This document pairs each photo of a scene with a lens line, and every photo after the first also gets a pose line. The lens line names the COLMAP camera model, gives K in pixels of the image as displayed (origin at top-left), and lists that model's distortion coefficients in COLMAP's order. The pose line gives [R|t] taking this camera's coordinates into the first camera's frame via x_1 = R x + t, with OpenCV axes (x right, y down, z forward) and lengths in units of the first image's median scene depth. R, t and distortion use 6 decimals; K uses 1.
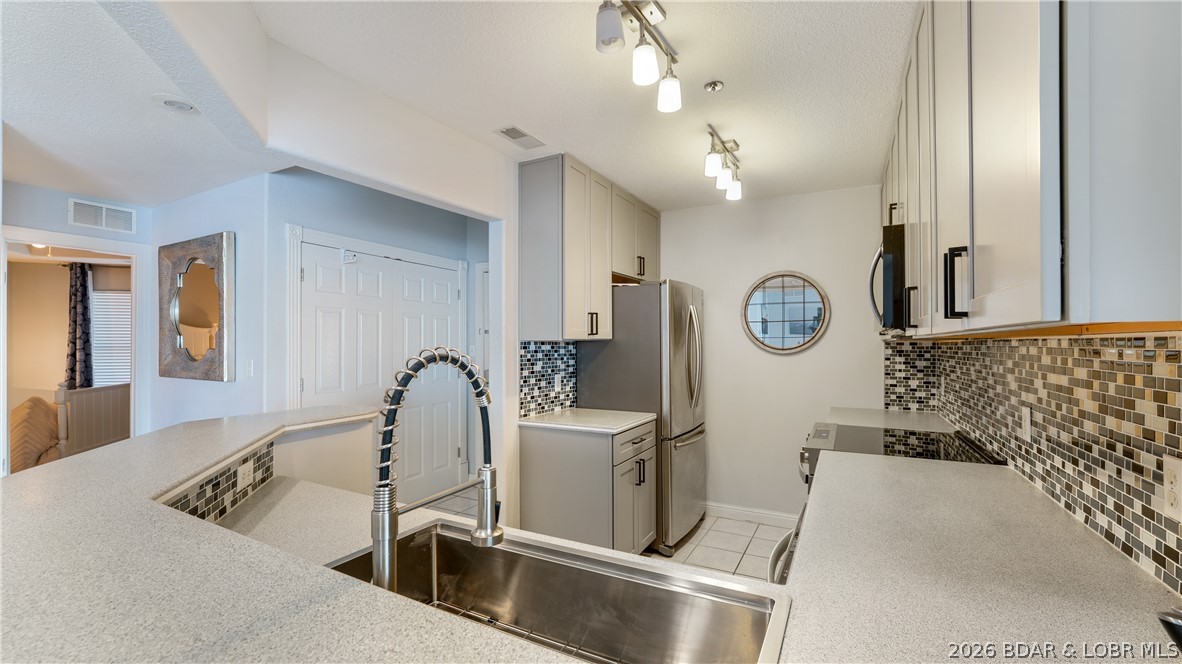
lens RADIAL K [[494.8, 0, 581.2], [0, 494.8, 340.9], [0, 0, 1]] dist [-0.004243, -0.000669]
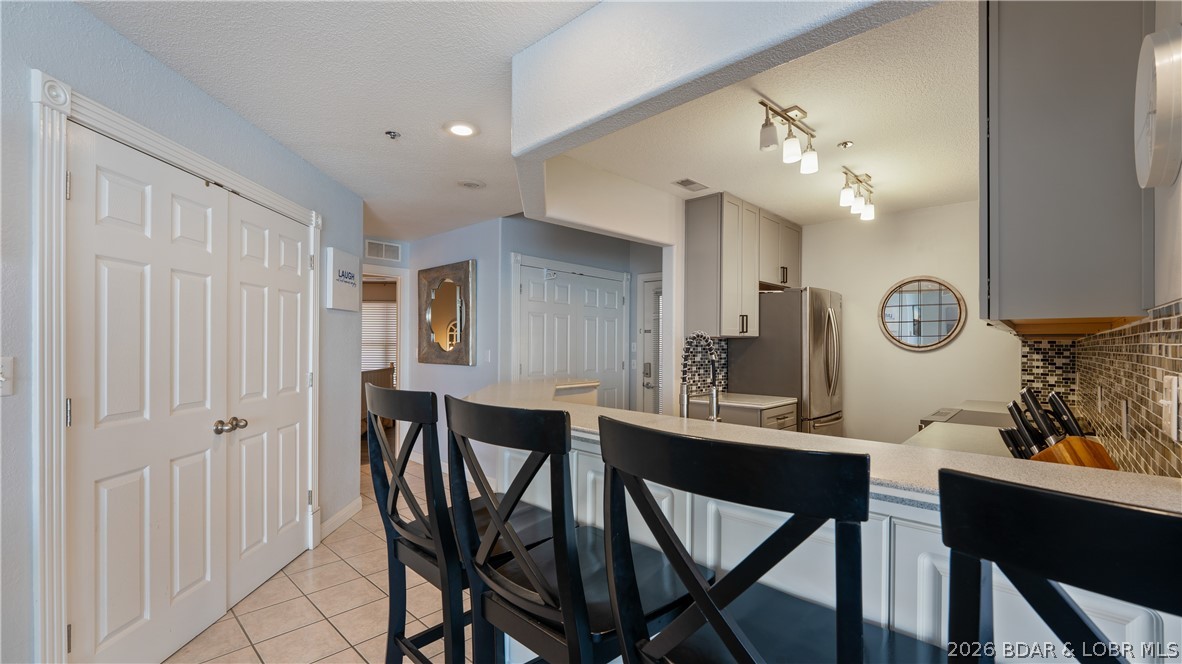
lens RADIAL K [[494.8, 0, 592.0], [0, 494.8, 342.3], [0, 0, 1]] dist [-0.004243, -0.000669]
pose [[0.971196, 0.006723, -0.238187, -0.046565], [-0.007524, 0.999969, -0.002456, 0.016044], [0.238163, 0.004177, 0.971216, -0.284241]]
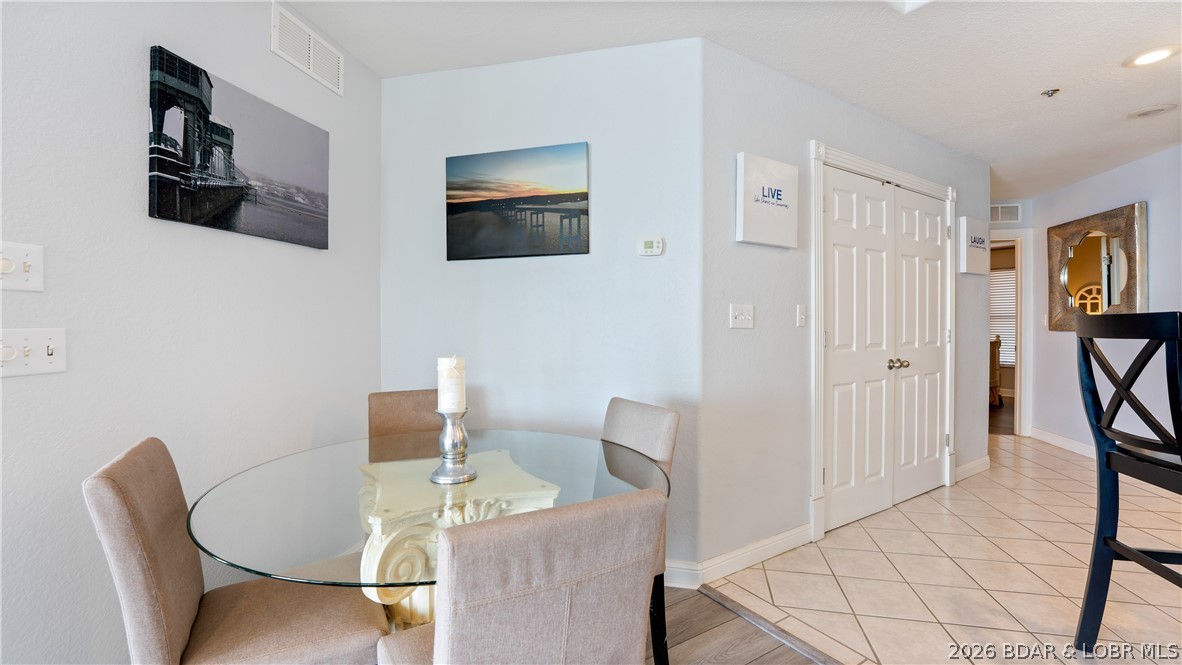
lens RADIAL K [[494.8, 0, 597.1], [0, 494.8, 328.1], [0, 0, 1]] dist [-0.004243, -0.000669]
pose [[0.301690, 0.010386, -0.953349, -0.001476], [-0.001948, 0.999945, 0.010278, 0.063058], [0.953404, -0.001243, 0.301694, -0.549410]]
